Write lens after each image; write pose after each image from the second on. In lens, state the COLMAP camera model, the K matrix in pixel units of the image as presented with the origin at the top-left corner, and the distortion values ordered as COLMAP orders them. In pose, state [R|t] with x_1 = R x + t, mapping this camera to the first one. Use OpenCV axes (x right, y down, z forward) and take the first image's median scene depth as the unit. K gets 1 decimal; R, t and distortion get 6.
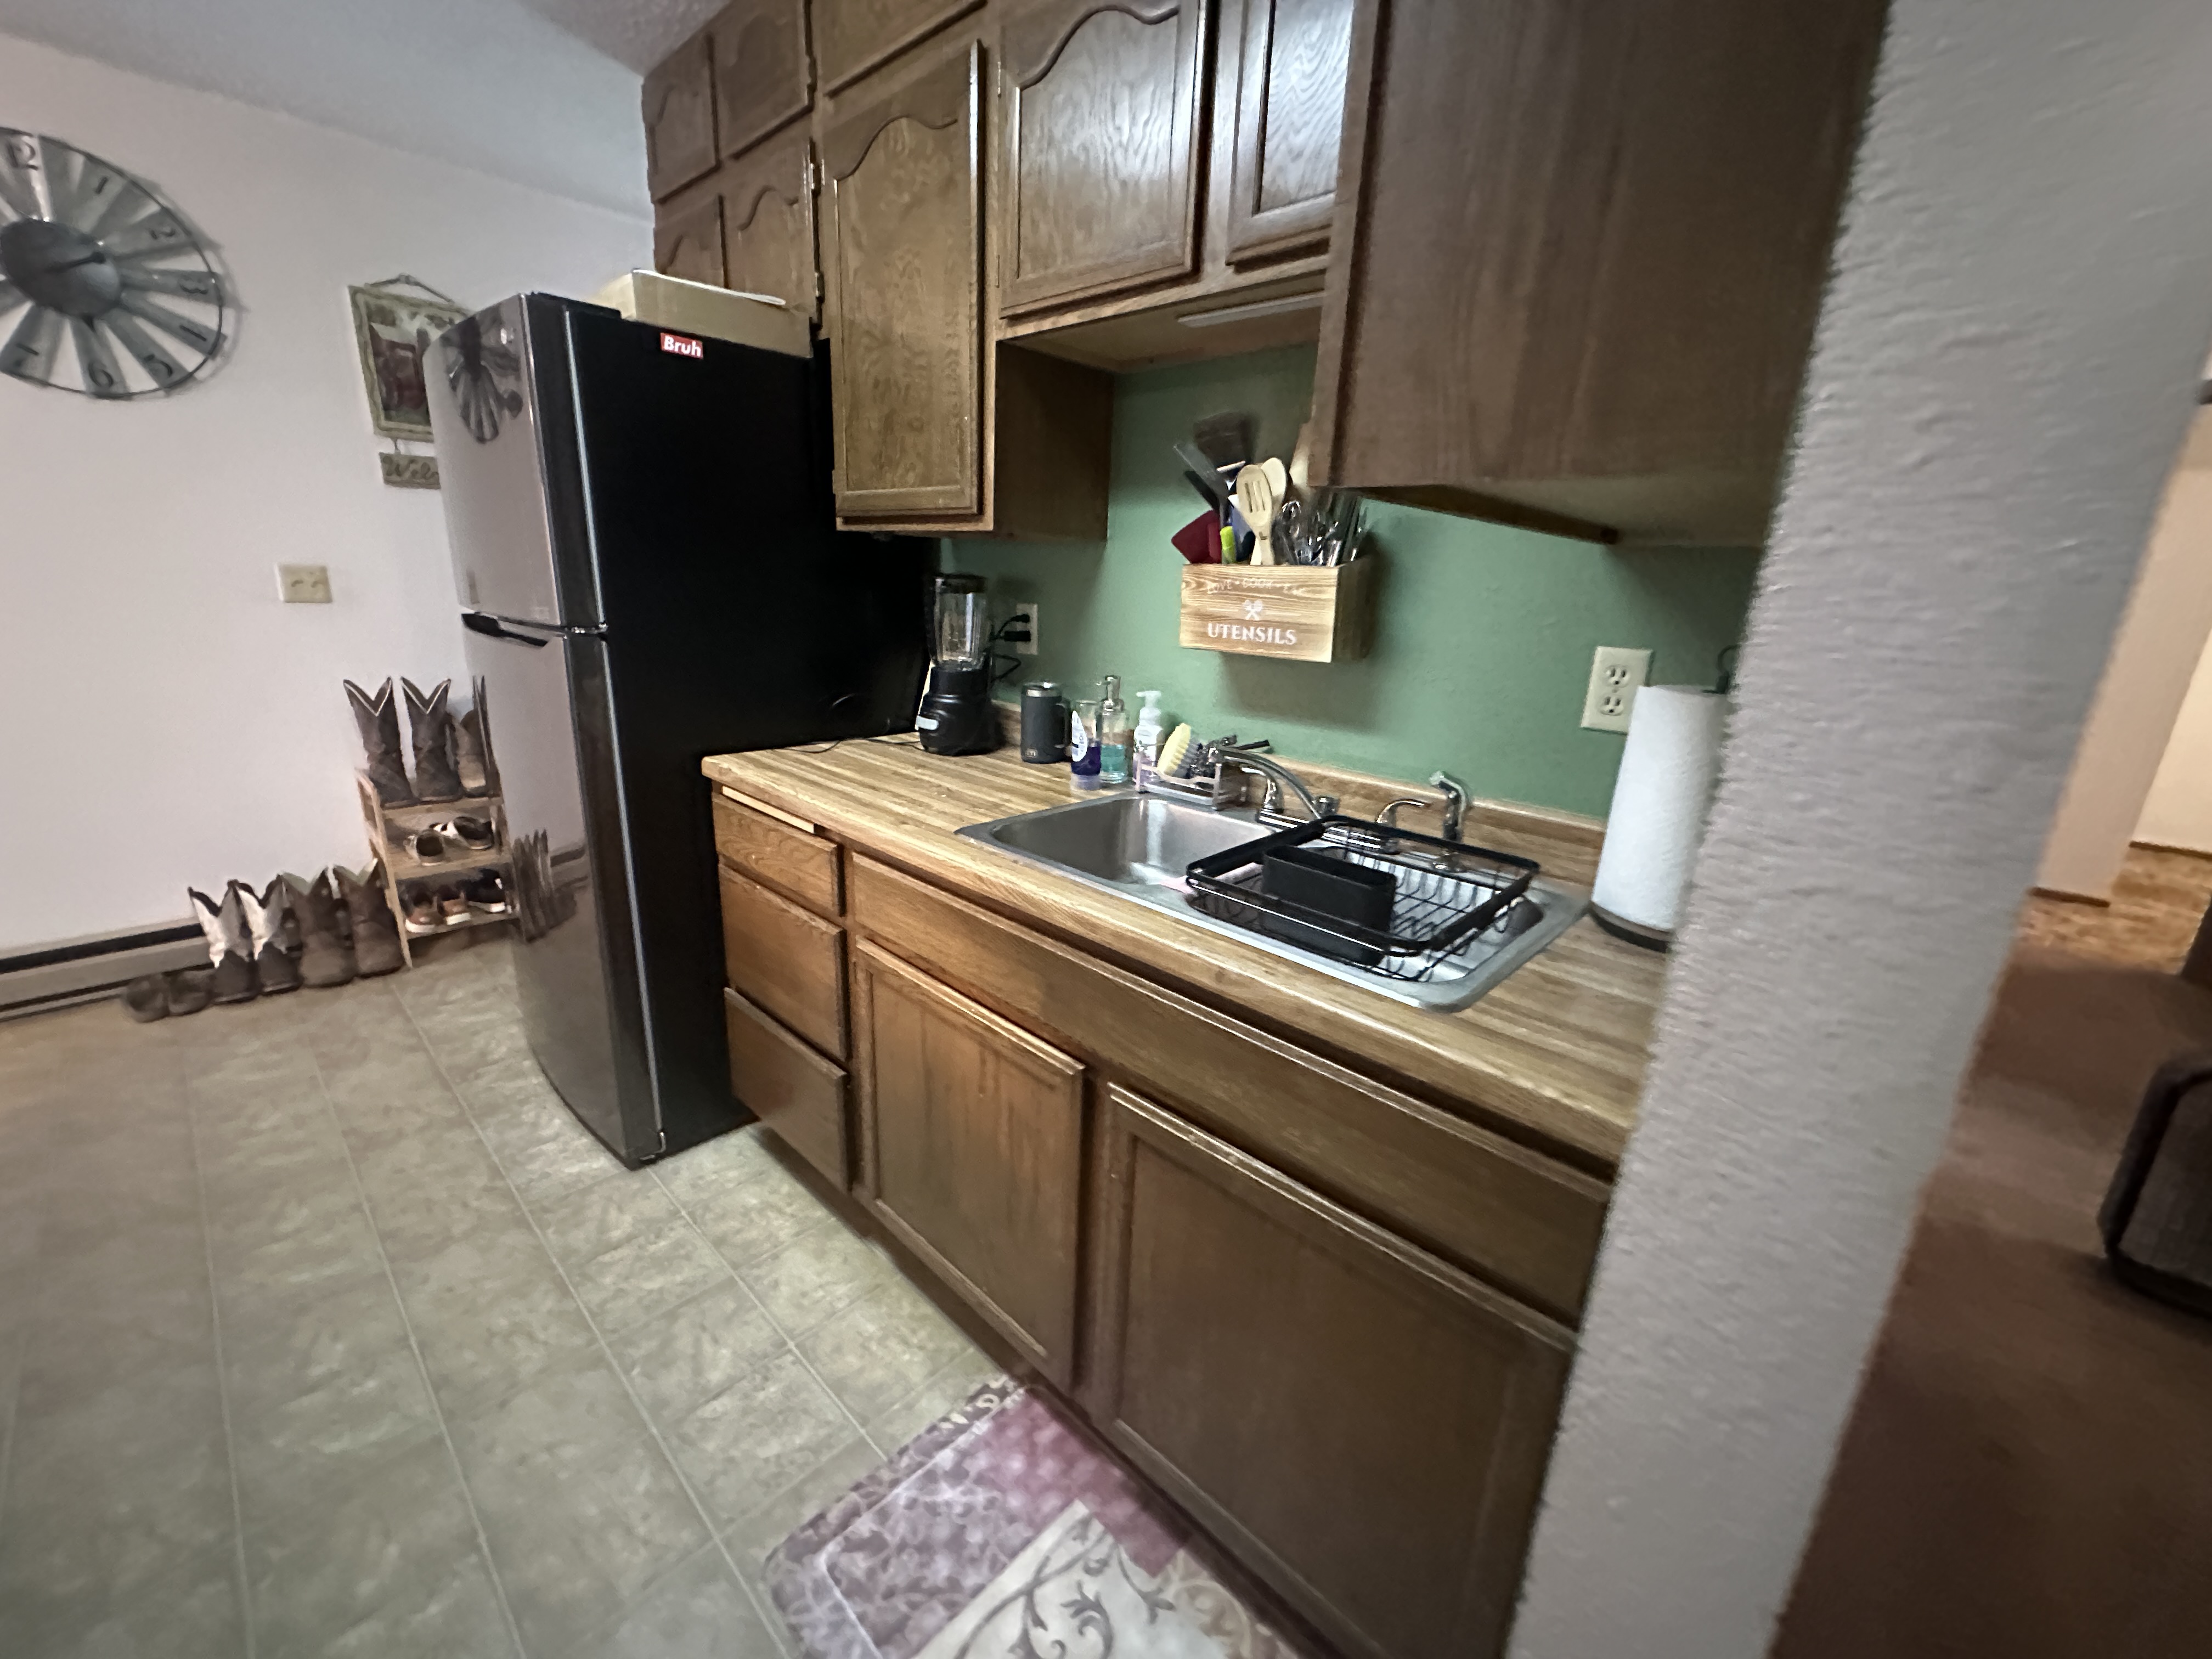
lens RADIAL K [[880.6, 0, 1106.5], [0, 880.6, 823.0], [0, 0, 1]] dist [-0.005128, 0.001285]
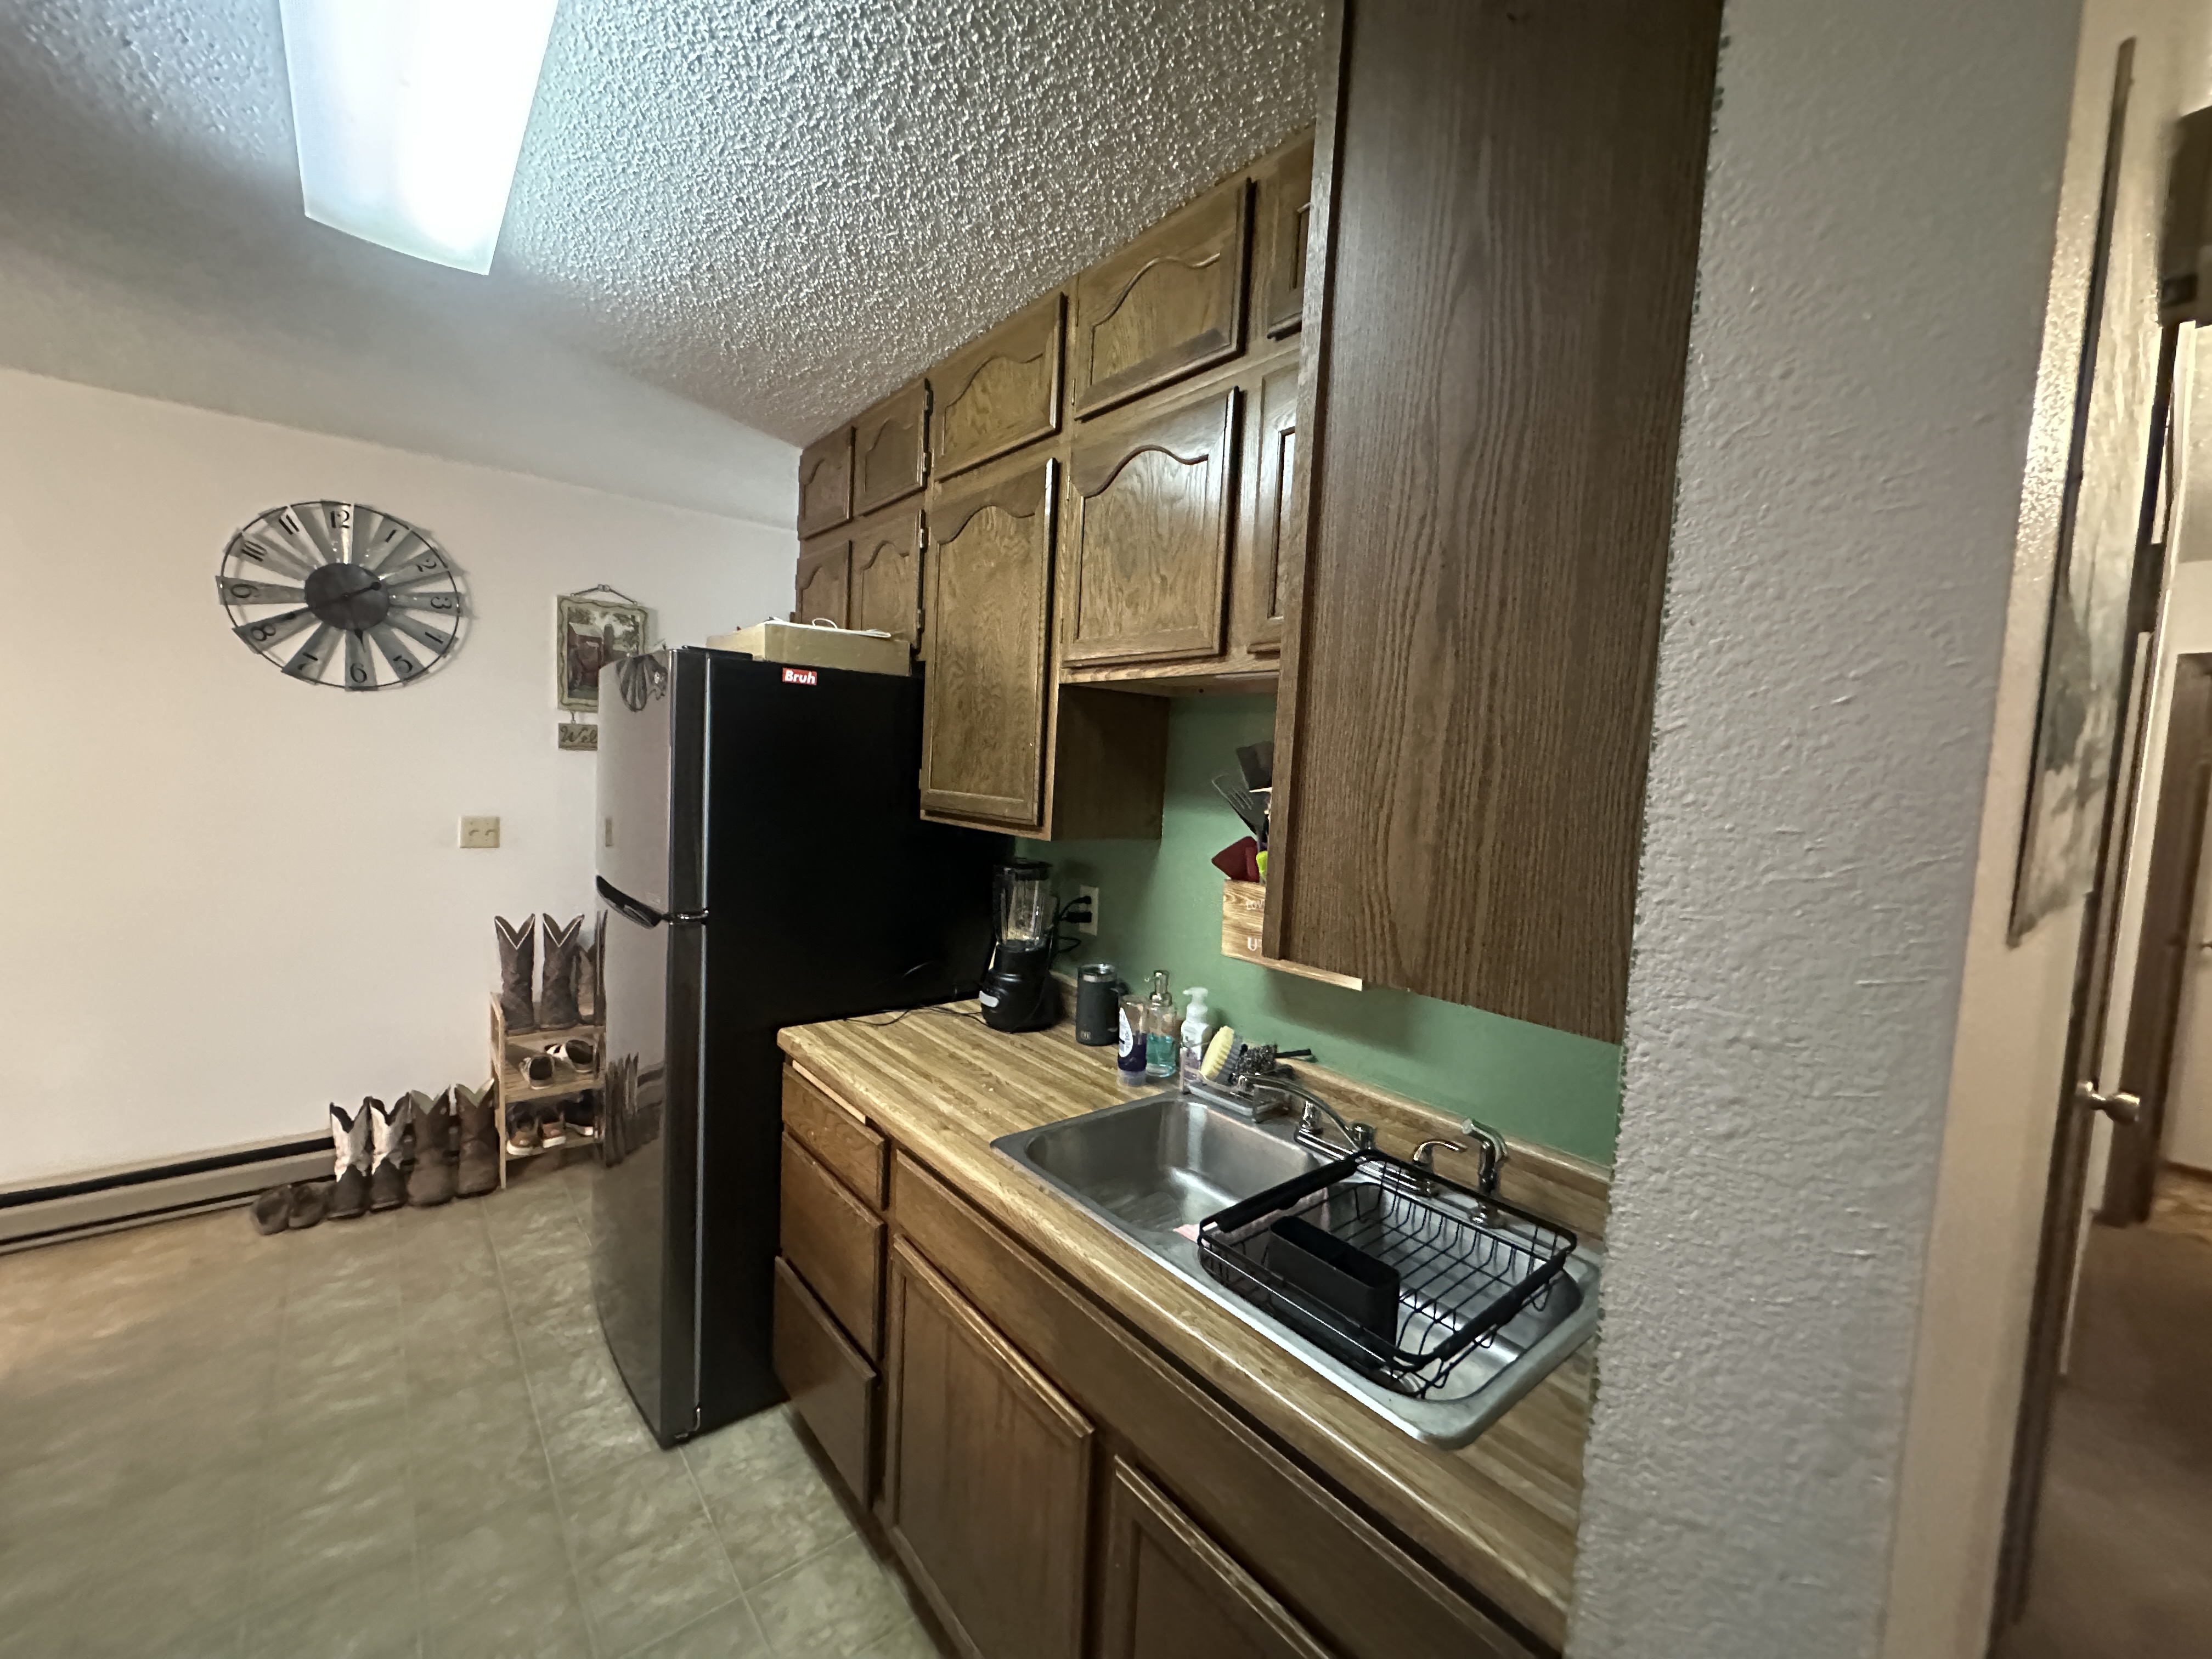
lens RADIAL K [[880.6, 0, 1104.9], [0, 880.6, 828.3], [0, 0, 1]] dist [-0.005128, 0.001285]
pose [[0.993063, 0.016284, -0.116449, 0.052608], [-0.040520, 0.977093, -0.208918, -0.099778], [0.110379, 0.212187, 0.970975, -0.045076]]
